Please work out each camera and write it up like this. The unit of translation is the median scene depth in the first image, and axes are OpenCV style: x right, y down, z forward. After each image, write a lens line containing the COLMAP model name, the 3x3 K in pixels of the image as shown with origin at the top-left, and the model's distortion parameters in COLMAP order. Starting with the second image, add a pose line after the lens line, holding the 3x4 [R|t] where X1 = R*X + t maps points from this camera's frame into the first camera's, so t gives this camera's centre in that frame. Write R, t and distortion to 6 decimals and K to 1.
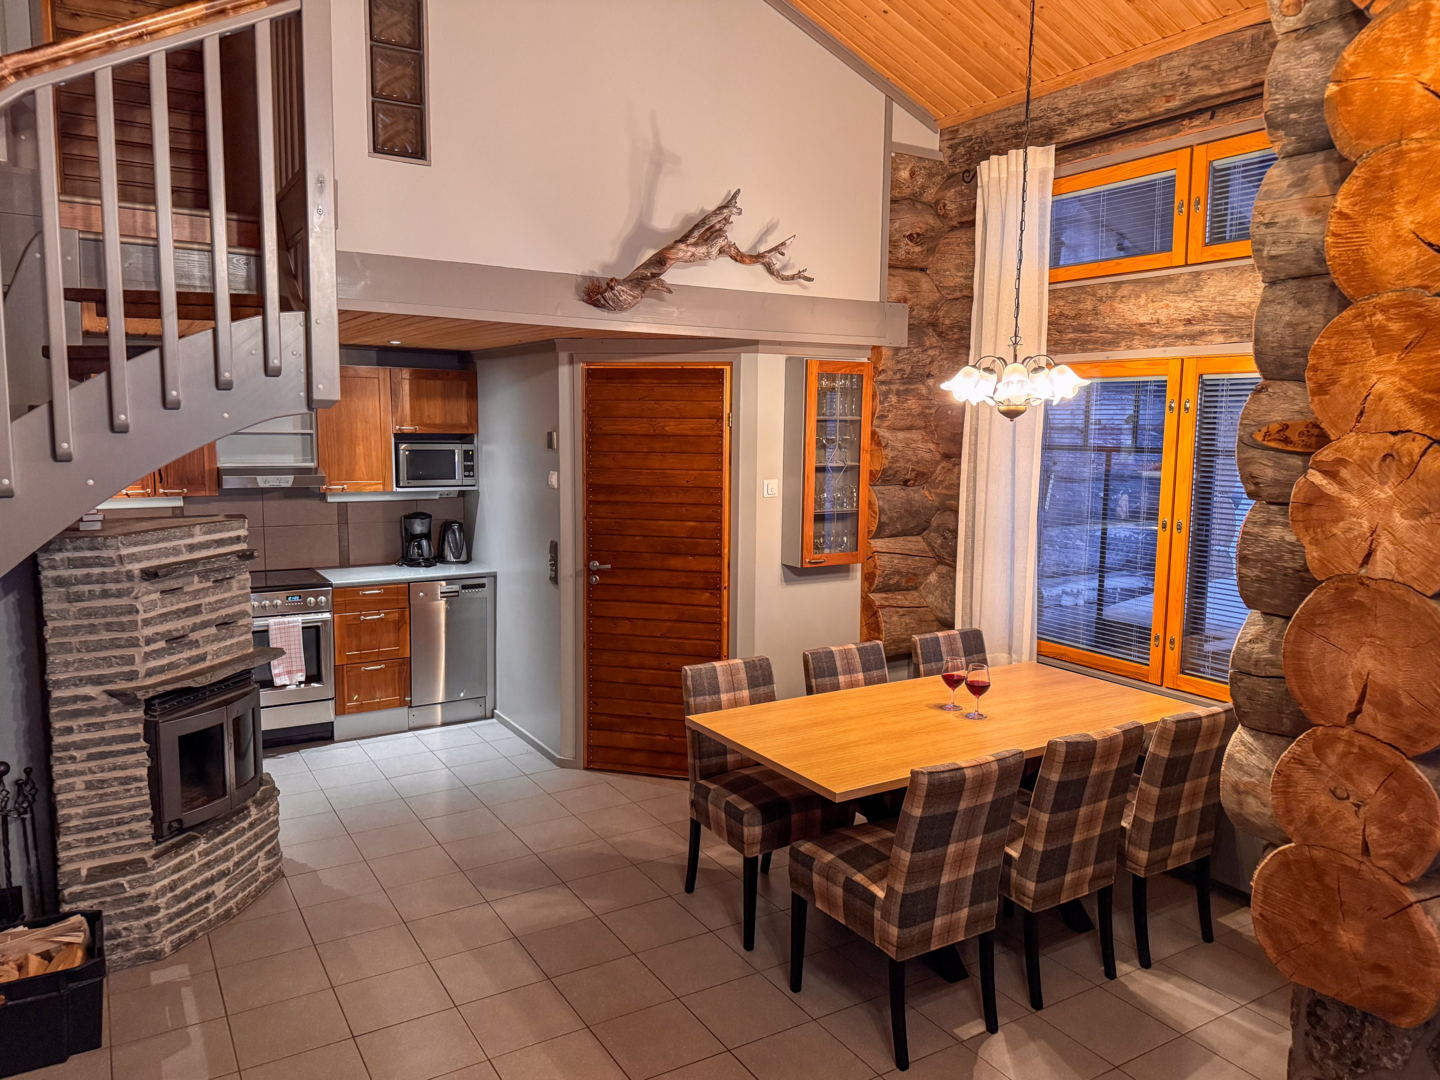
lens RADIAL K [[1019.8, 0, 720.0], [0, 1019.8, 540.0], [0, 0, 1]] dist [0.093777, -0.126227]
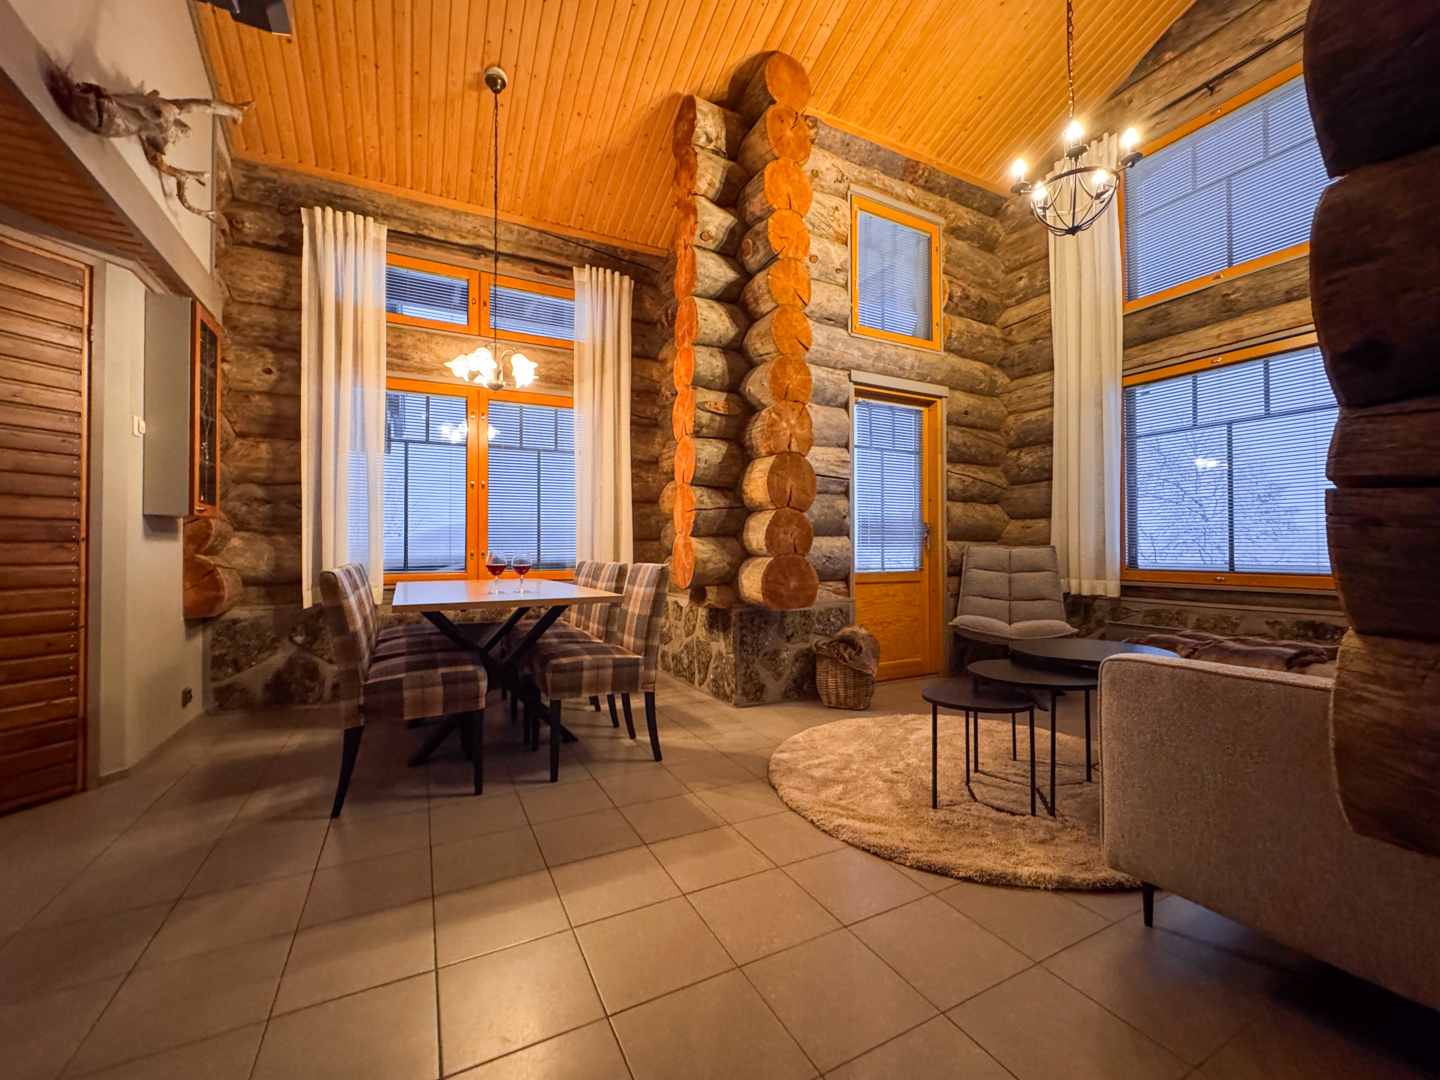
lens RADIAL K [[584.5, 0, 717.5], [0, 584.5, 538.5], [0, 0, 1]] dist [0.001444, 0.000199]
pose [[0.069184, 0.002406, 0.997601, -0.460801], [0.123334, 0.992305, -0.010946, 0.123431], [-0.989951, 0.123795, 0.068355, 0.517984]]
